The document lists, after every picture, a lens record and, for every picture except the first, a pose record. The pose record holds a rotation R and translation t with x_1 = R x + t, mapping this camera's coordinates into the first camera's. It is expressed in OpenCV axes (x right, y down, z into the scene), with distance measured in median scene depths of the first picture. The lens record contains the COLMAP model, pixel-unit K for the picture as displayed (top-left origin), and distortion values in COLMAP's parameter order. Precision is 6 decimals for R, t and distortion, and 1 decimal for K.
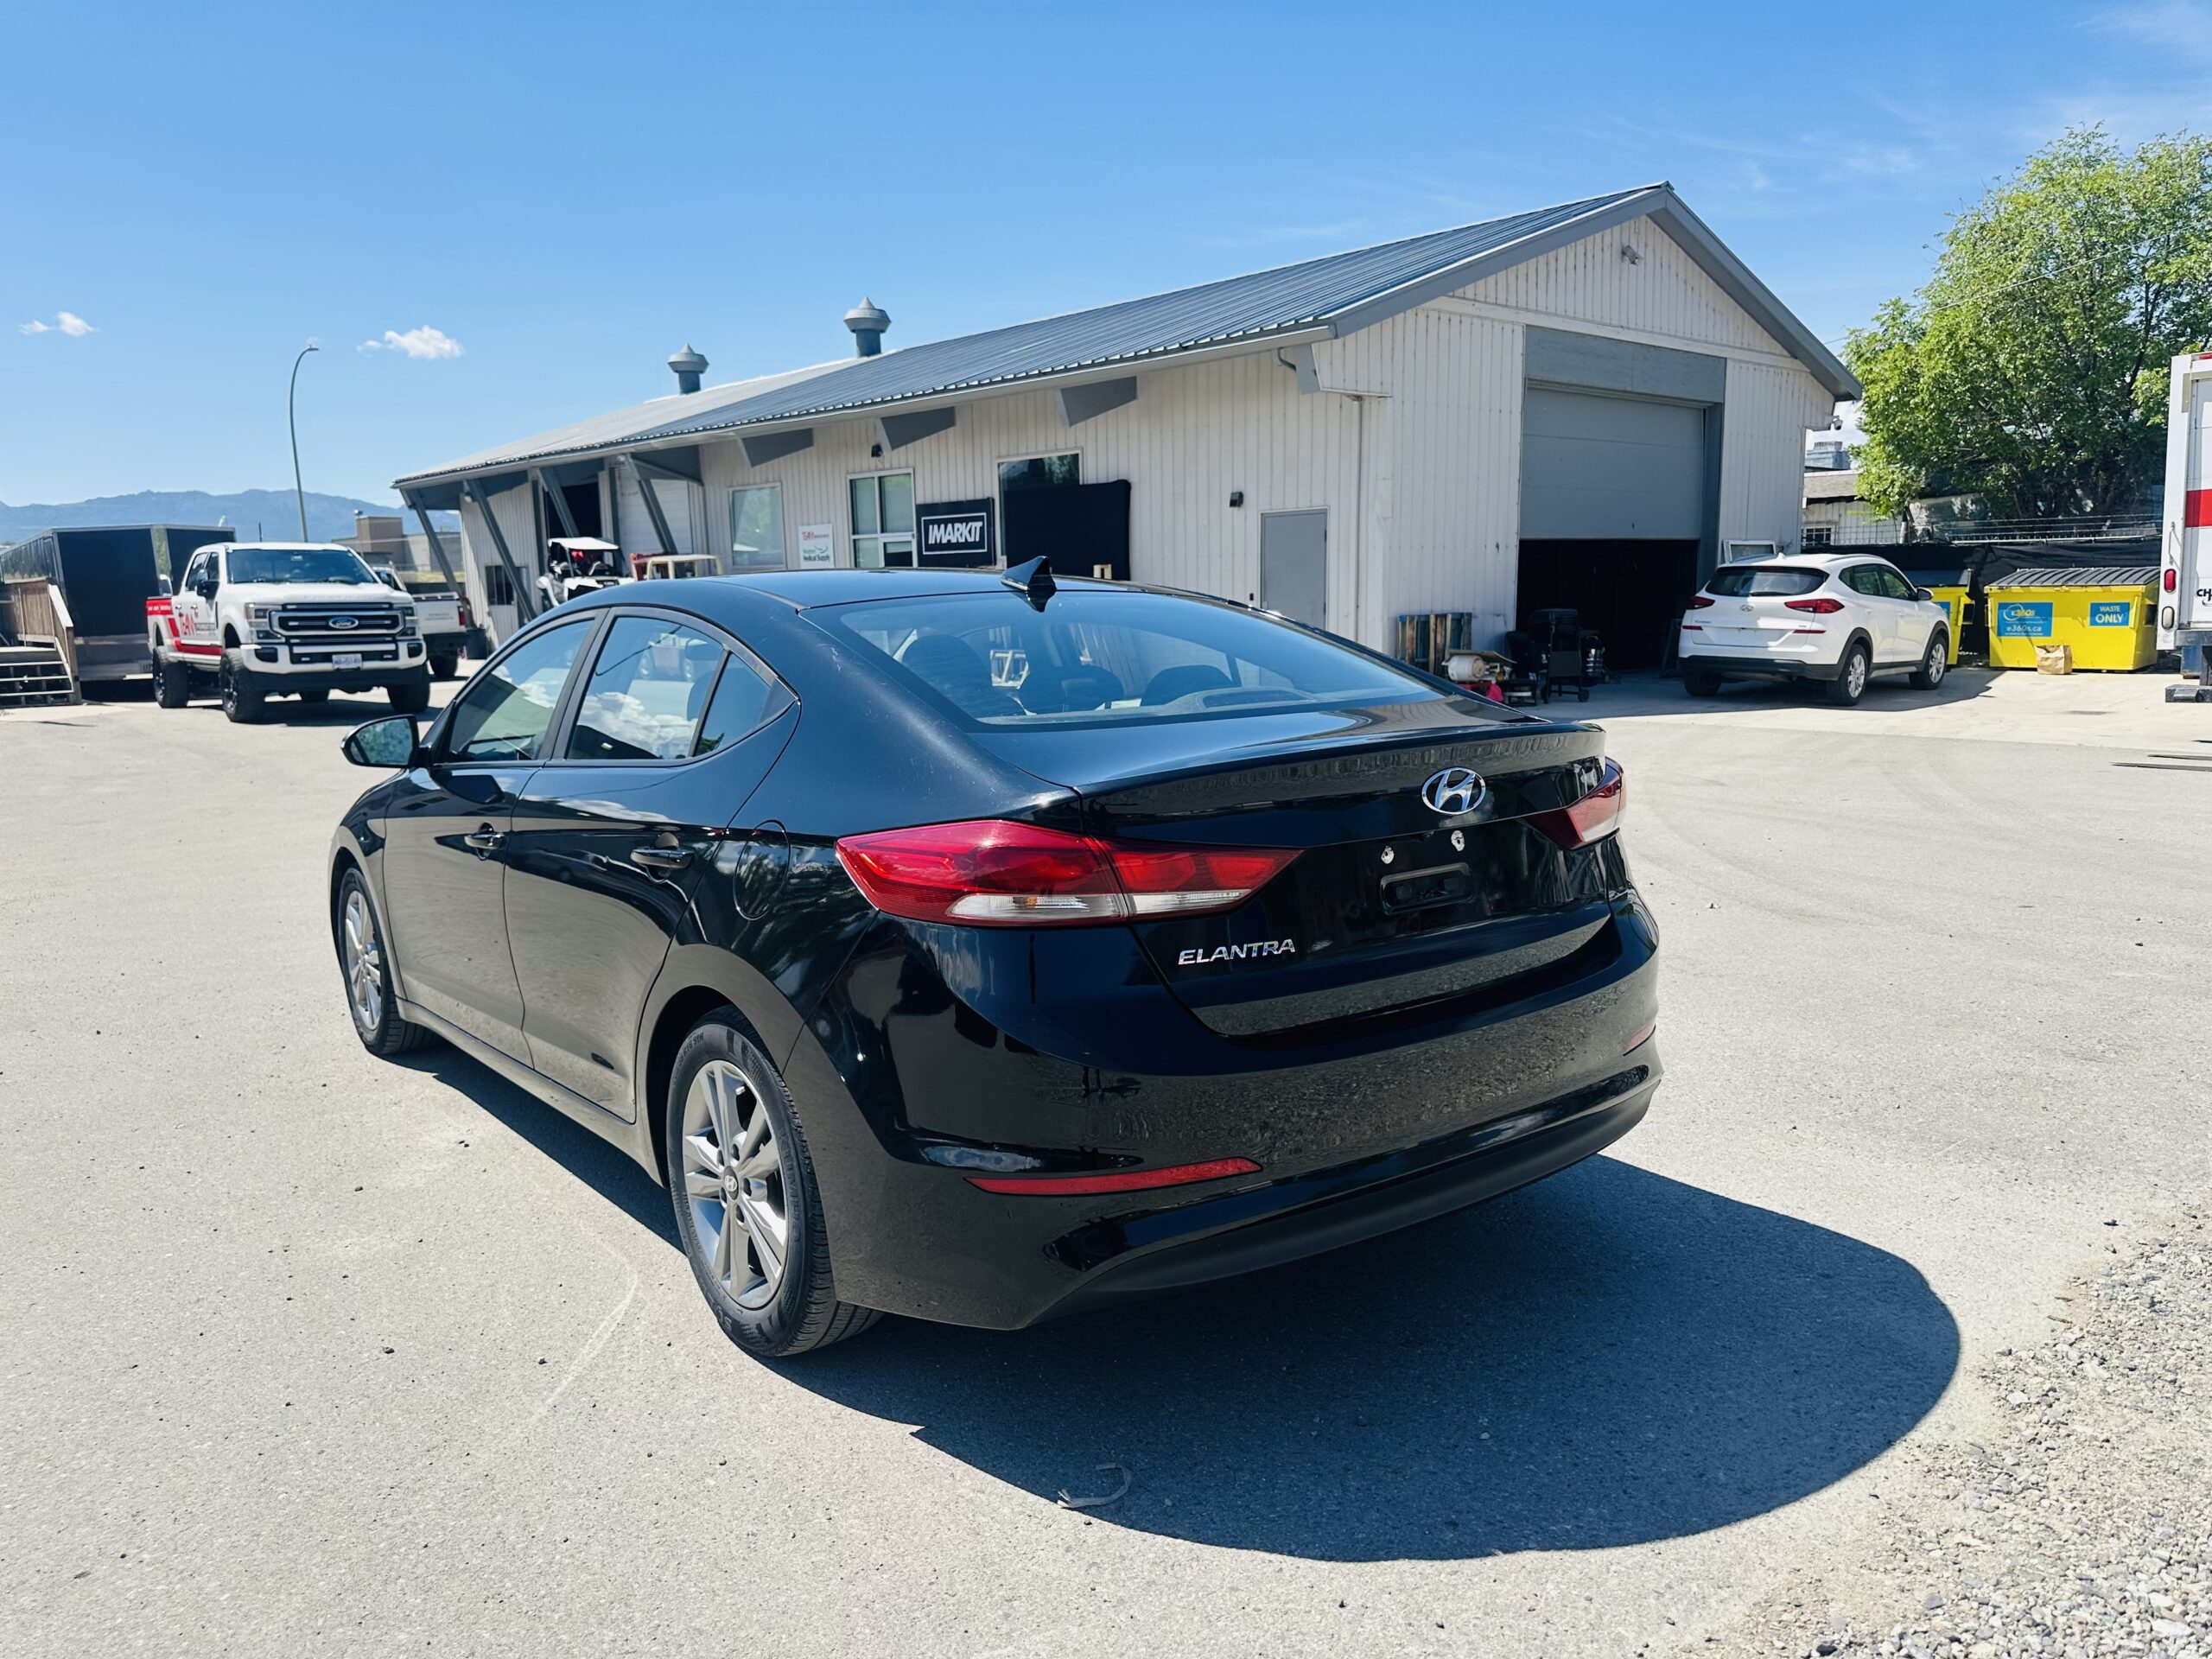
lens RADIAL K [[1600.3, 0, 1106.0], [0, 1600.3, 829.5], [0, 0, 1]] dist [0.192817, -0.000462]
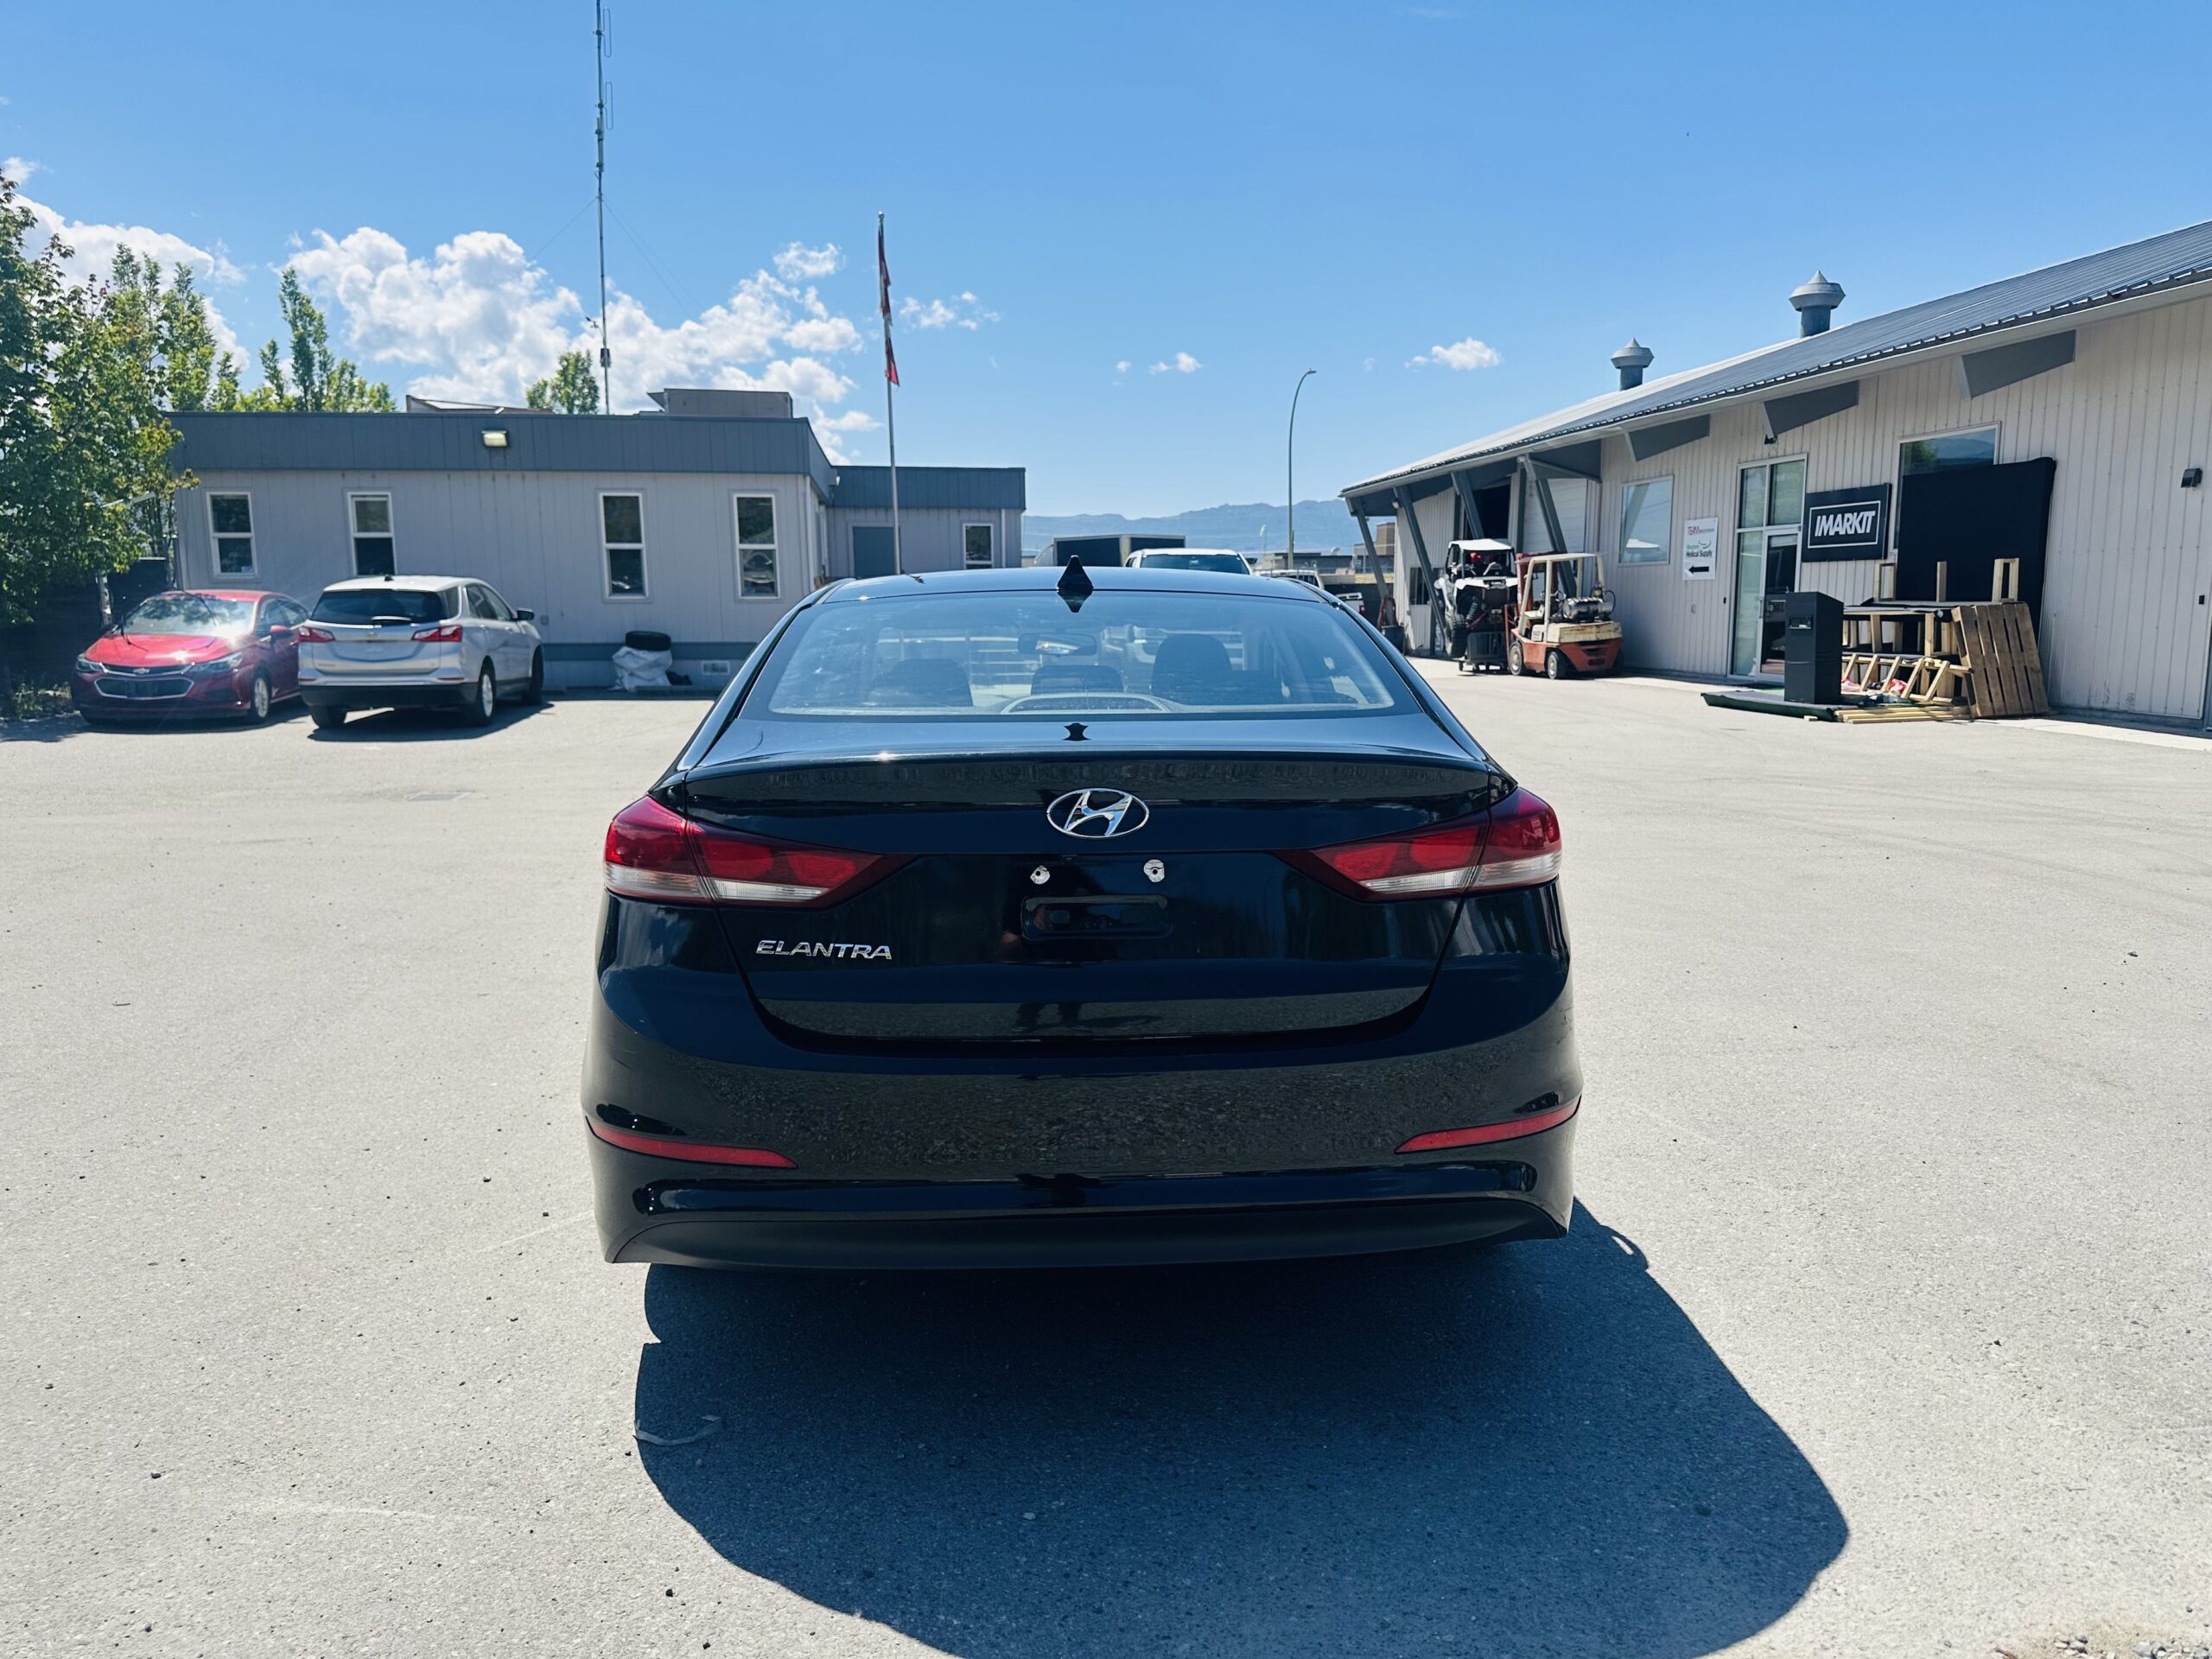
lens RADIAL K [[1631.8, 0, 1101.2], [0, 1631.8, 865.0], [0, 0, 1]] dist [0.004842, 0.004932]
pose [[0.823387, 0.102712, -0.558108, 0.090425], [-0.090391, 0.994666, 0.049698, -0.004979], [0.560236, 0.009527, 0.828278, 0.028004]]
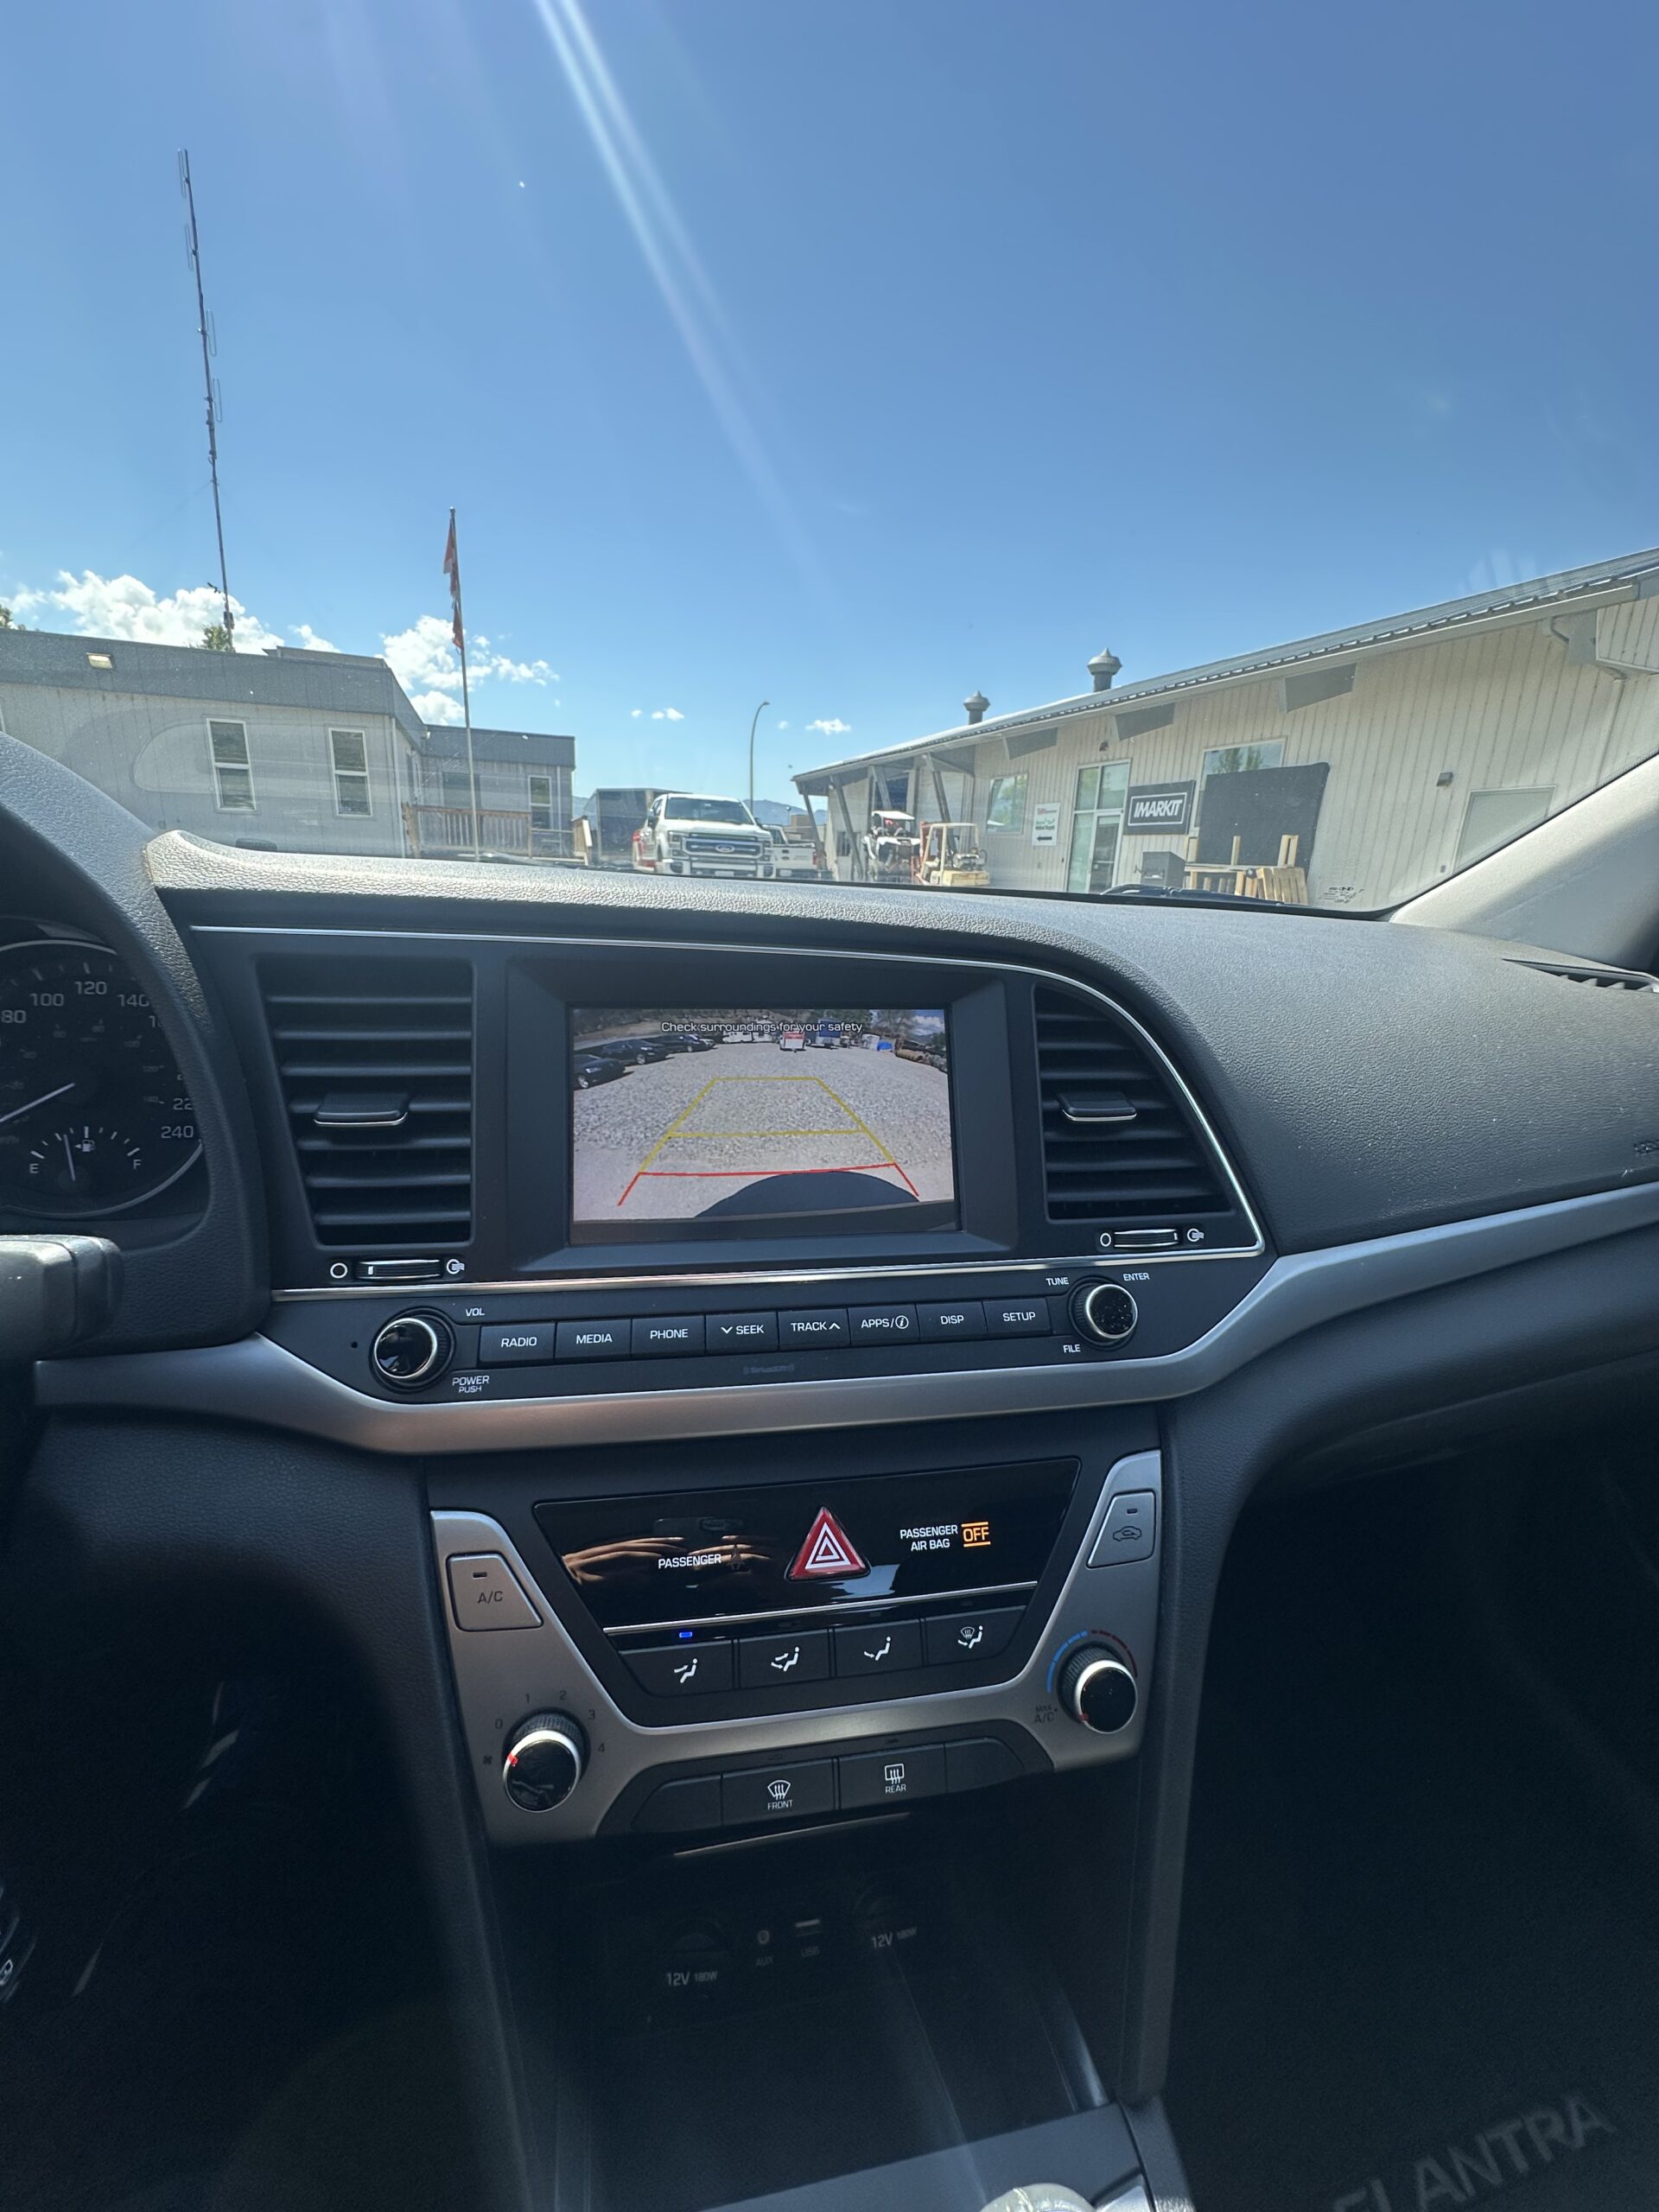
lens RADIAL K [[887.6, 0, 839.3], [0, 887.6, 1110.8], [0, 0, 1]] dist [0.000317, 0.000048]
pose [[0.928828, 0.157939, -0.335163, -0.053541], [-0.117741, 0.983524, 0.137176, -0.012950], [0.351306, -0.087951, 0.932120, 0.223527]]
